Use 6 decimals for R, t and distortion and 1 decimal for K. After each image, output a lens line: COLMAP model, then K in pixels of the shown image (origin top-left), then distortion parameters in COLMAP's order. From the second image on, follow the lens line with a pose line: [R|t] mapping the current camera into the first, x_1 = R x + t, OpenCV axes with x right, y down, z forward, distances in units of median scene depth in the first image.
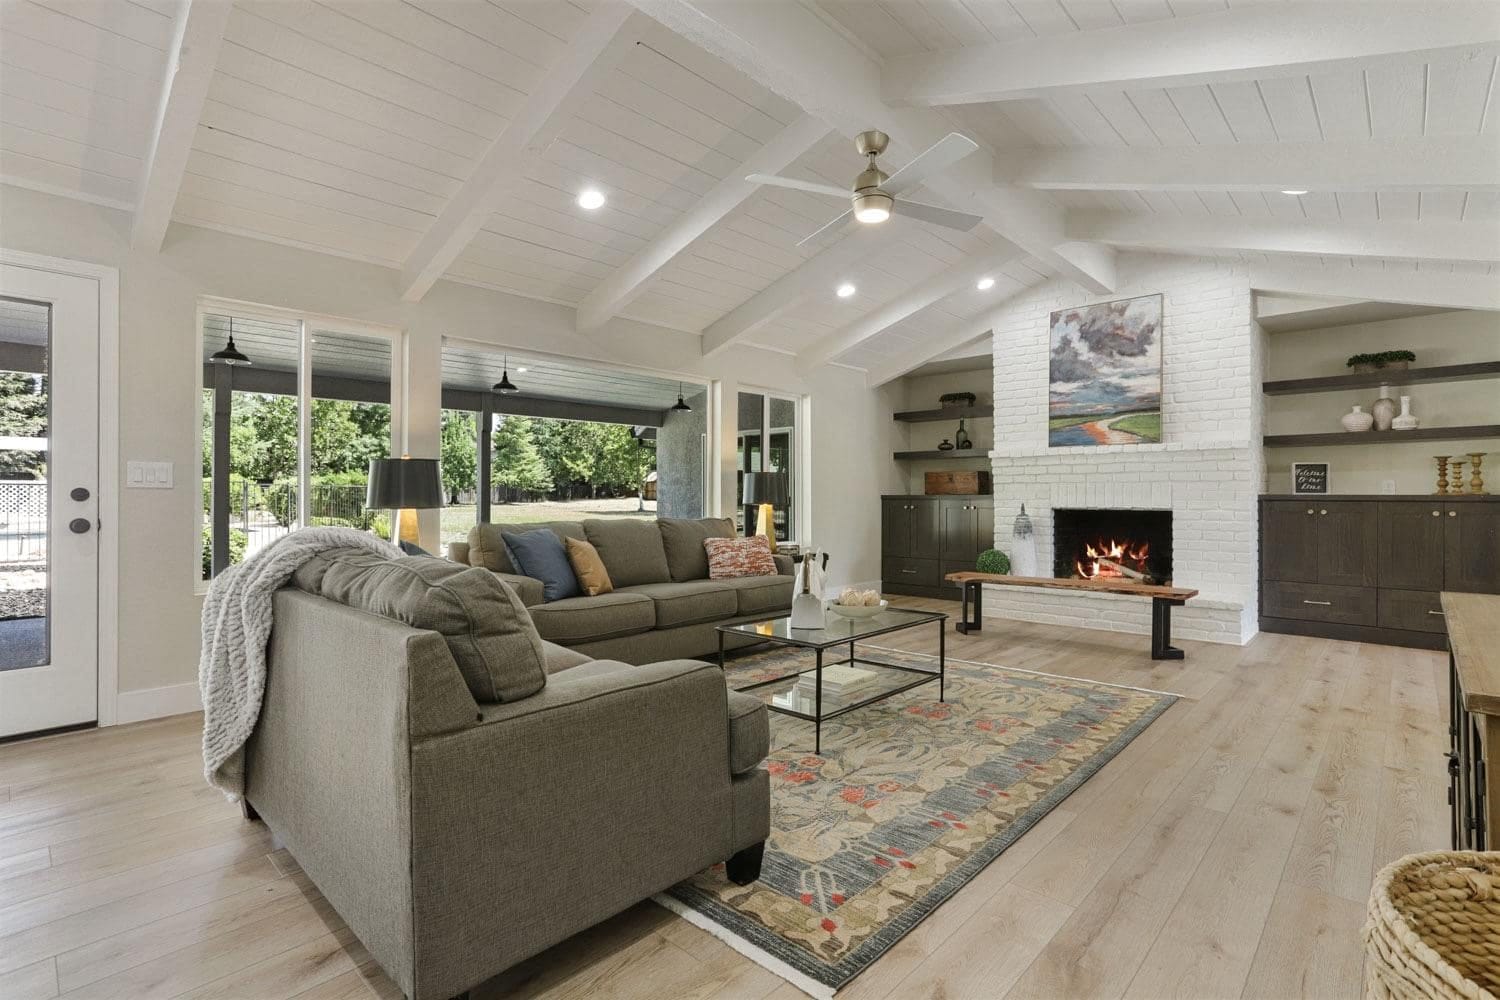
lens RADIAL K [[722.0, 0, 748.4], [0, 722.0, 493.3], [0, 0, 1]] dist [-0.061572, 0.029024]
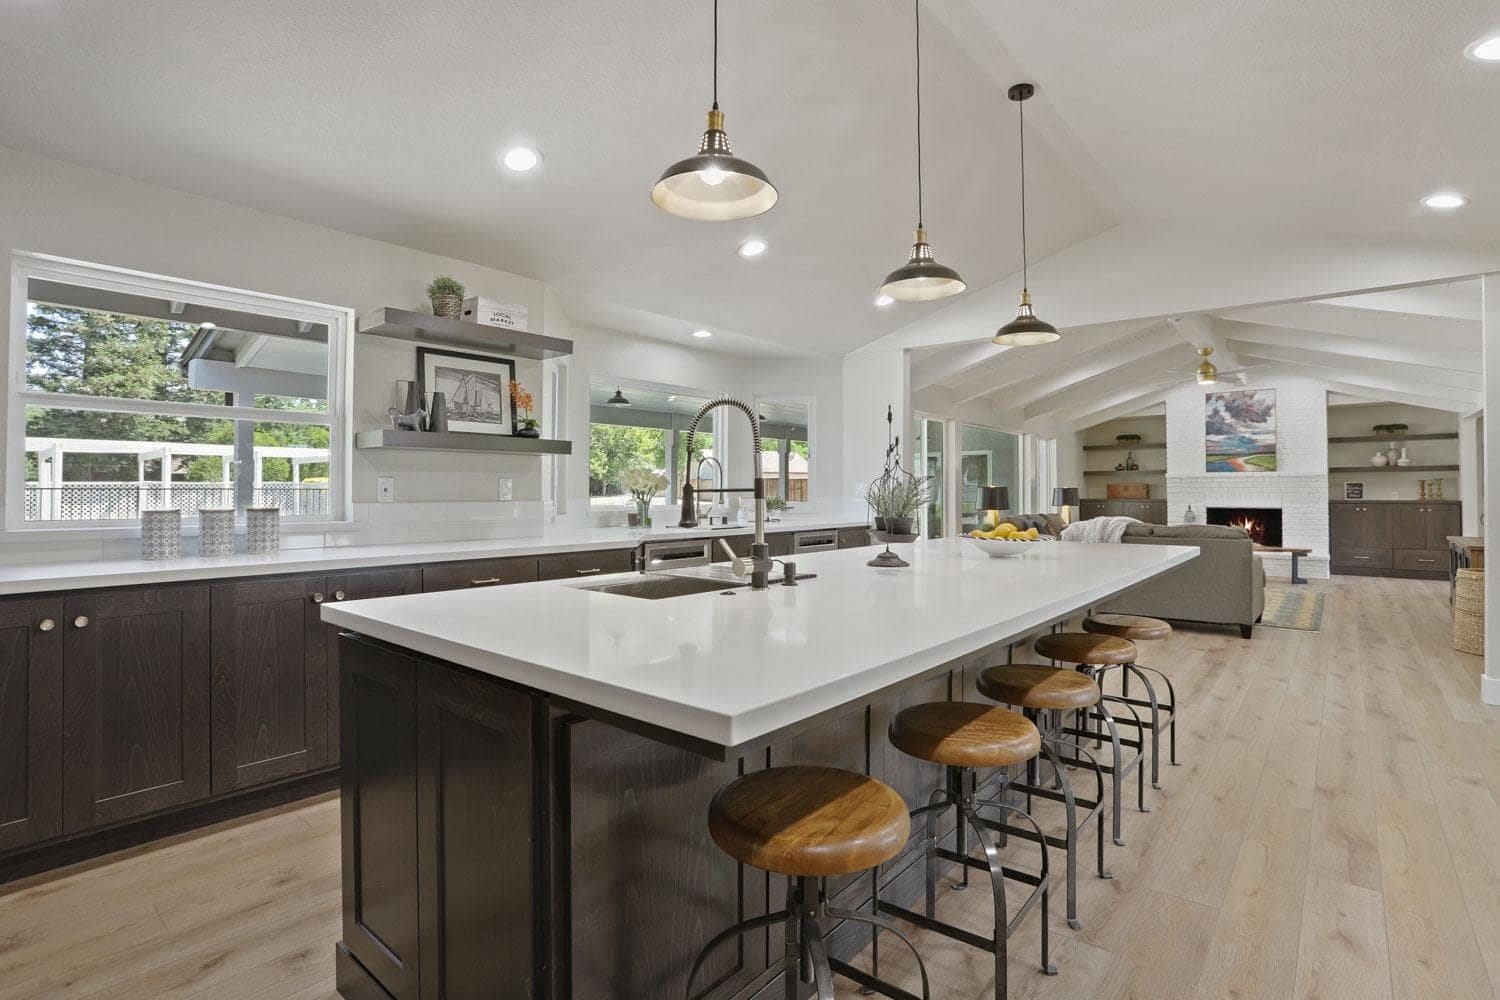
lens RADIAL K [[741.0, 0, 754.8], [0, 741.0, 479.2], [0, 0, 1]] dist [-0.075527, 0.033953]
pose [[0.997671, 0.000524, 0.068206, -0.828508], [0.000364, 0.999915, -0.013010, -0.026452], [-0.068207, 0.013004, 0.997586, -0.703333]]
